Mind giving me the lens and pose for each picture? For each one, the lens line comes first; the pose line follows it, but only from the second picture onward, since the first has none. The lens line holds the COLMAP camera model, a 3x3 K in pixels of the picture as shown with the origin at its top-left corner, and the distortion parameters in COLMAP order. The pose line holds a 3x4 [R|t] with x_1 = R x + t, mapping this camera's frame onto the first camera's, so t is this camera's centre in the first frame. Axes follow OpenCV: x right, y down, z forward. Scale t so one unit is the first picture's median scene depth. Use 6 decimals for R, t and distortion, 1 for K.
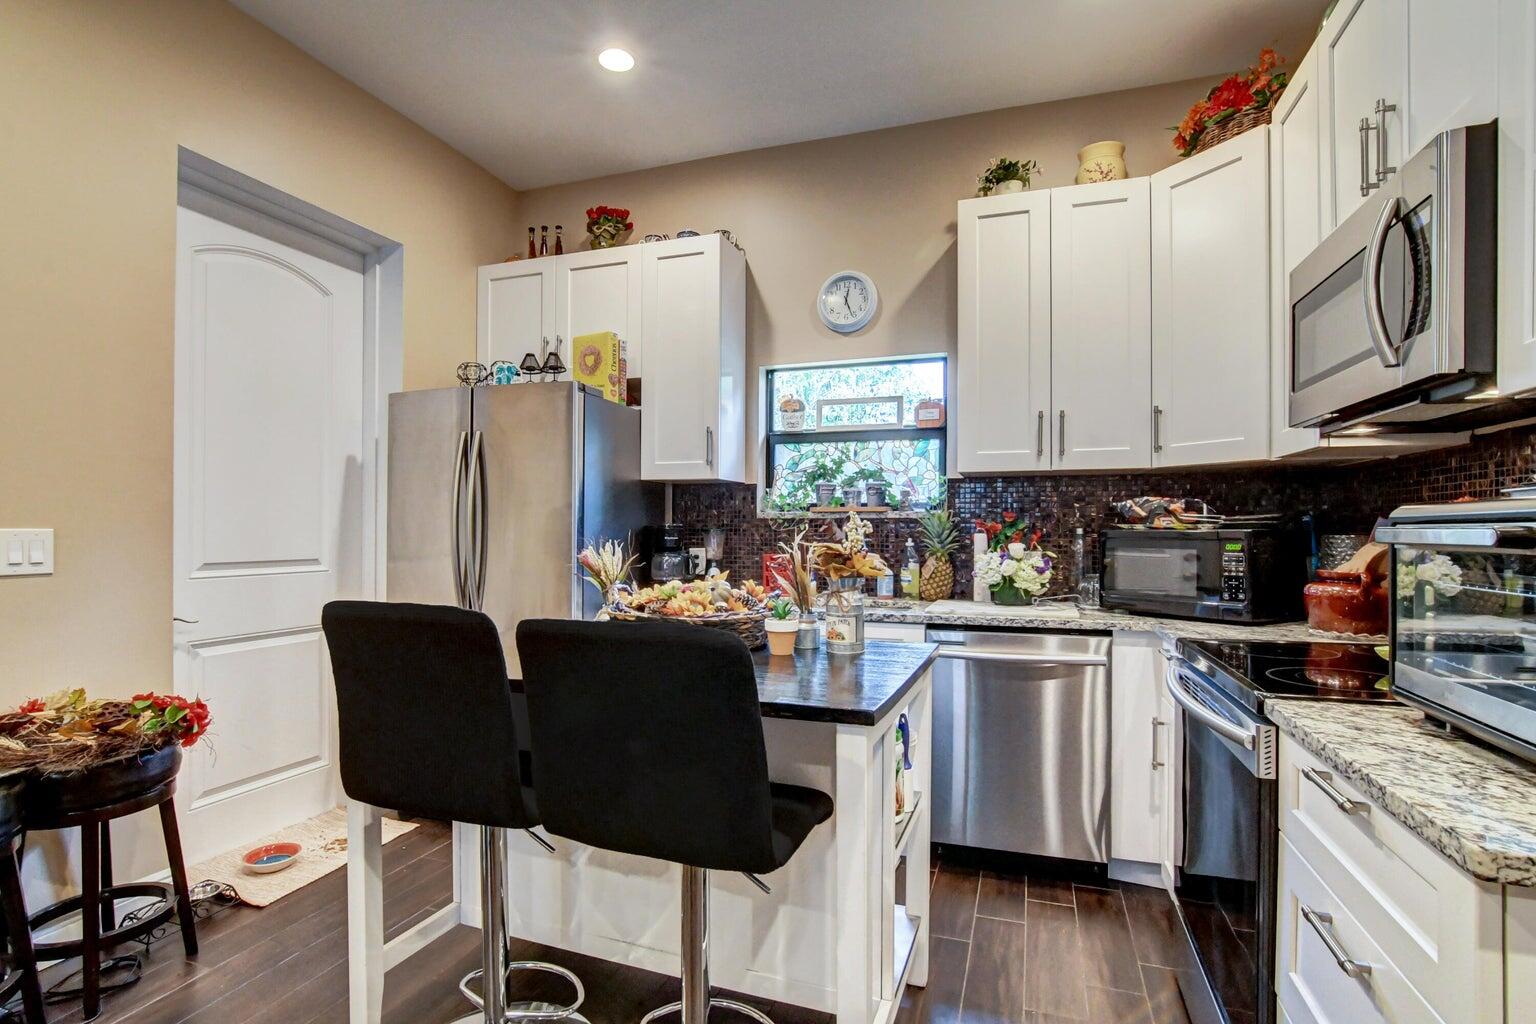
lens RADIAL K [[744.9, 0, 763.7], [0, 744.9, 521.8], [0, 0, 1]] dist [-0.022053, -0.000019]
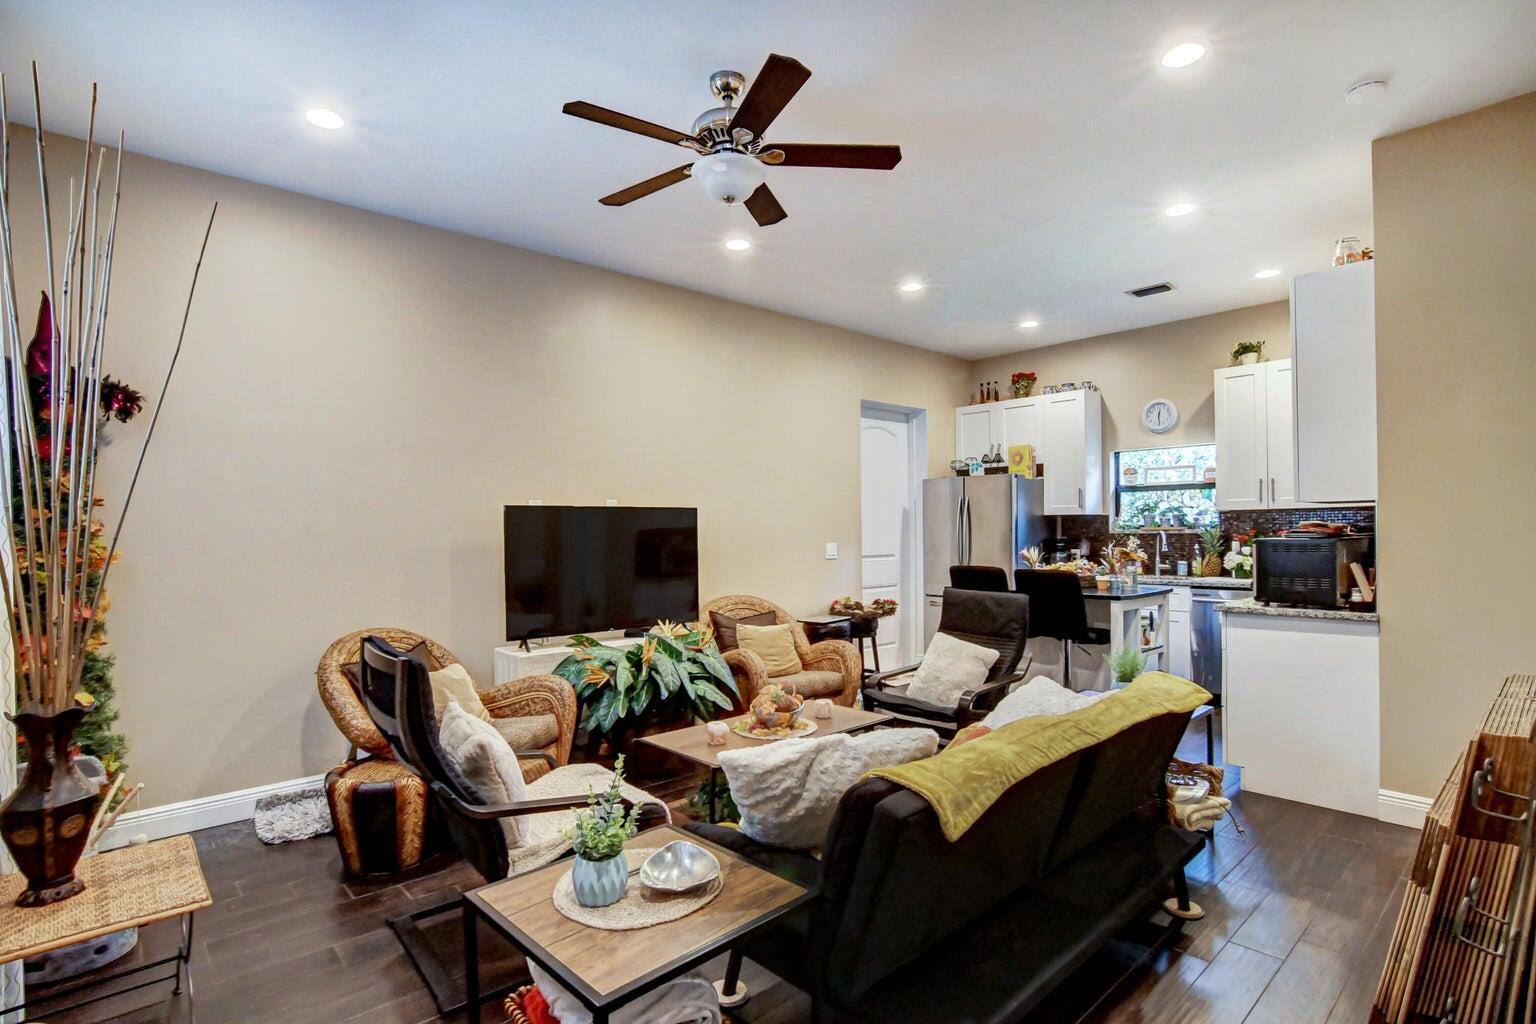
lens RADIAL K [[744.9, 0, 758.7], [0, 744.9, 527.0], [0, 0, 1]] dist [-0.022053, -0.000019]
pose [[0.869362, -0.013716, -0.493986, 0.151301], [0.017434, 0.999844, 0.002922, -0.043225], [0.493869, -0.011152, 0.869465, -1.100660]]
